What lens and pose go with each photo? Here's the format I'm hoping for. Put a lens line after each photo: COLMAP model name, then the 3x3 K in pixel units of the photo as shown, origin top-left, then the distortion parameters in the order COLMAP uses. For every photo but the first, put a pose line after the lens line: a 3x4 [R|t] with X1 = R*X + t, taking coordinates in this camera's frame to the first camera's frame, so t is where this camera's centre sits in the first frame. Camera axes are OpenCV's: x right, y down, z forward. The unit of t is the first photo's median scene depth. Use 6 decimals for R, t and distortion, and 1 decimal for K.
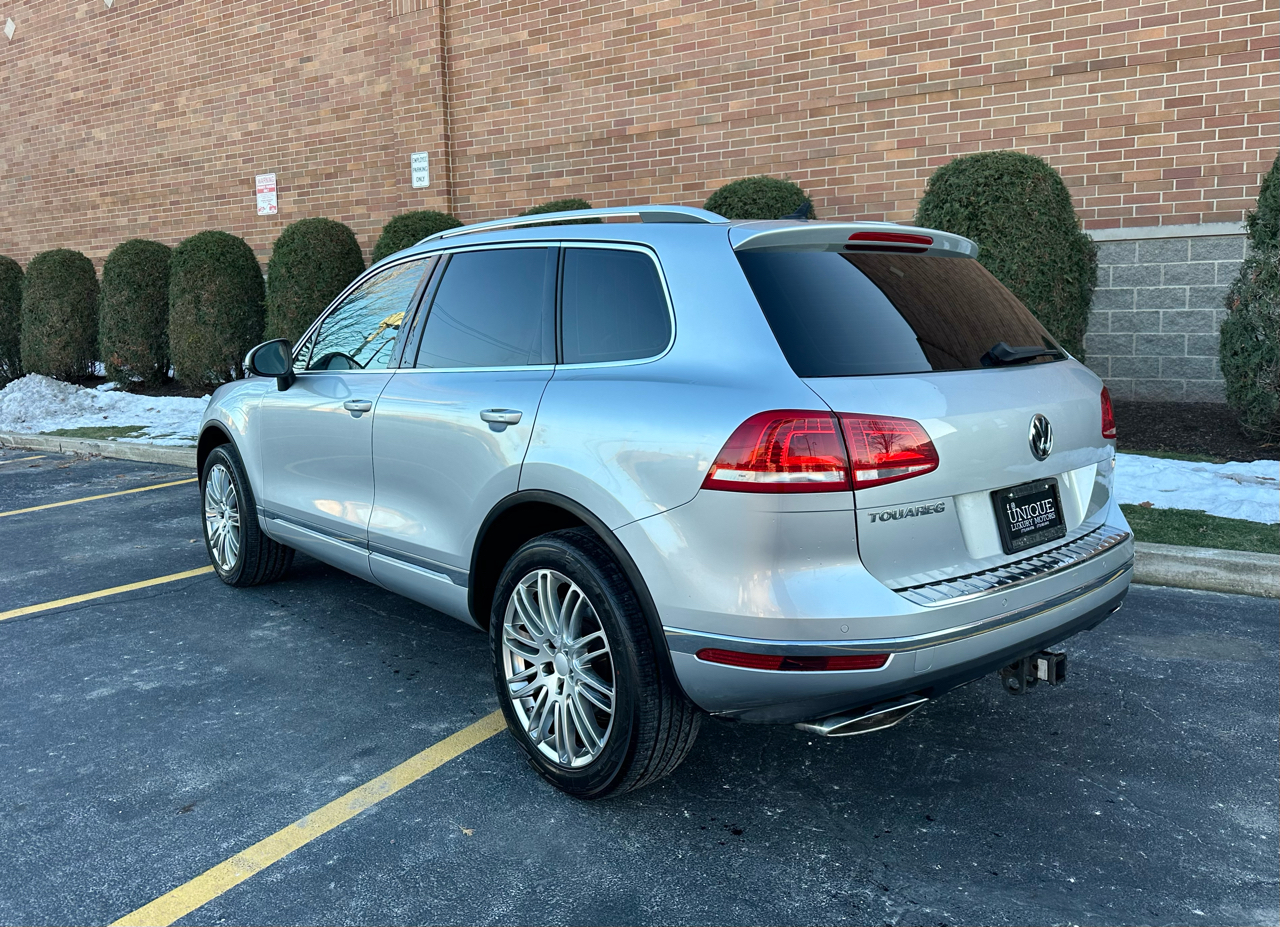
lens RADIAL K [[986.5, 0, 594.6], [0, 986.5, 404.7], [0, 0, 1]] dist [0.041771, -0.061262]
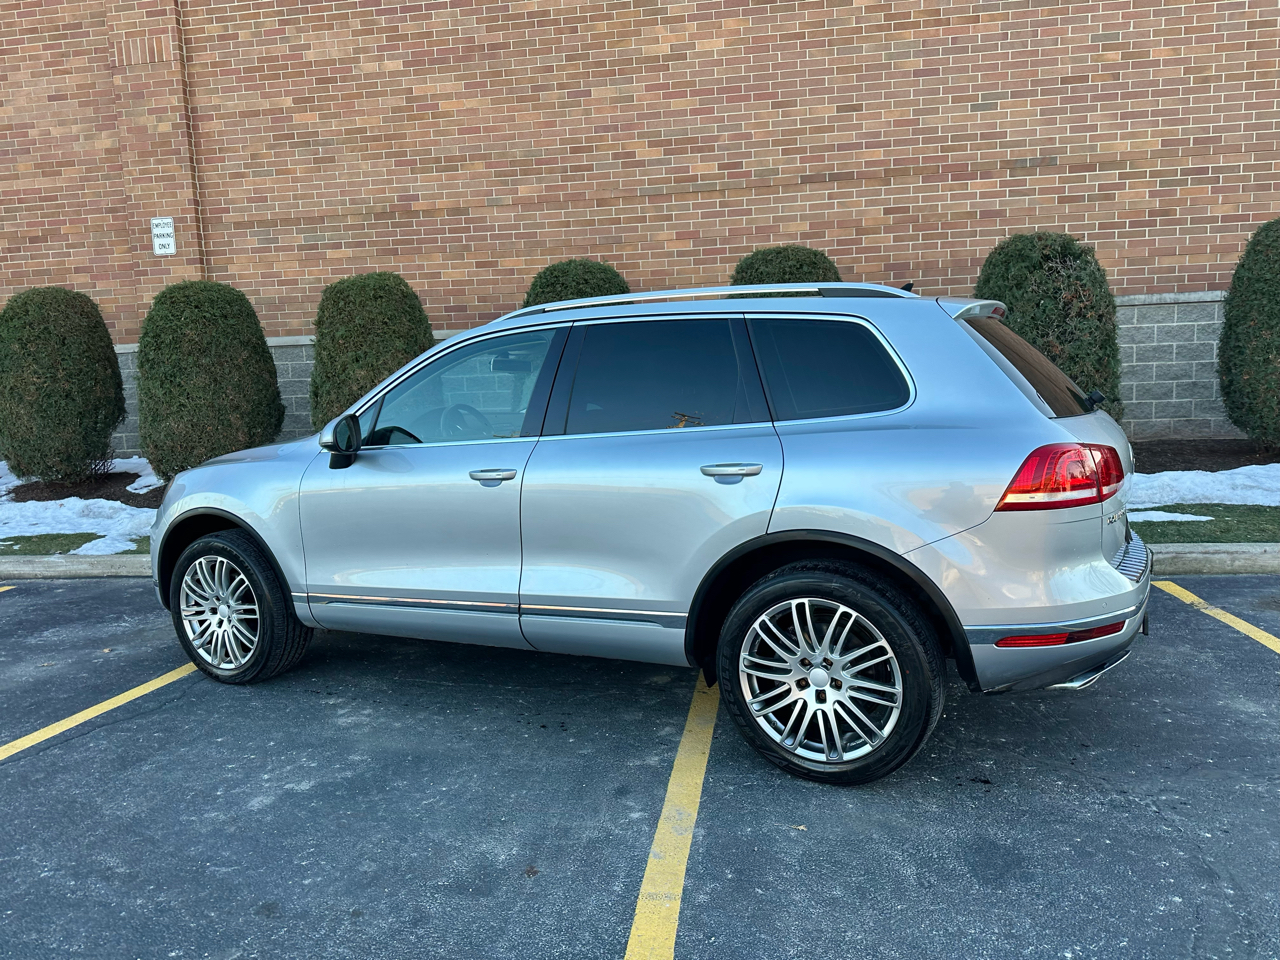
lens RADIAL K [[927.1, 0, 632.5], [0, 927.1, 503.8], [0, 0, 1]] dist [0.031238, -0.037718]
pose [[0.911435, -0.073311, 0.404860, -0.216300], [0.060176, 0.997169, 0.045095, -0.001621], [-0.407020, -0.016738, 0.913266, 0.029943]]
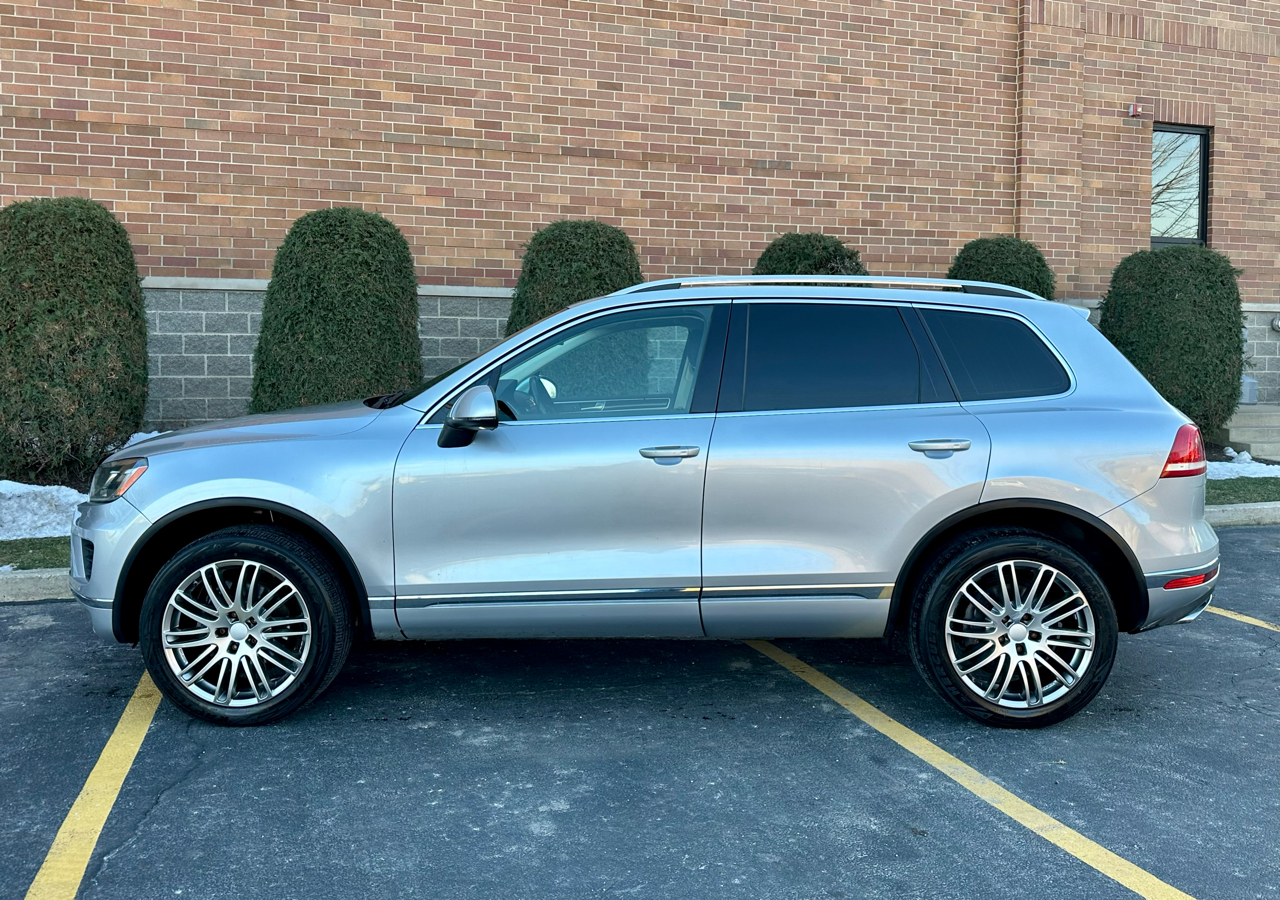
lens RADIAL K [[1079.3, 0, 637.9], [0, 1079.3, 400.1], [0, 0, 1]] dist [0.145692, -0.356590]
pose [[0.617891, -0.017365, 0.786072, -0.478726], [0.054087, 0.998327, -0.020461, -0.013261], [-0.784401, 0.055159, 0.617796, 0.157636]]
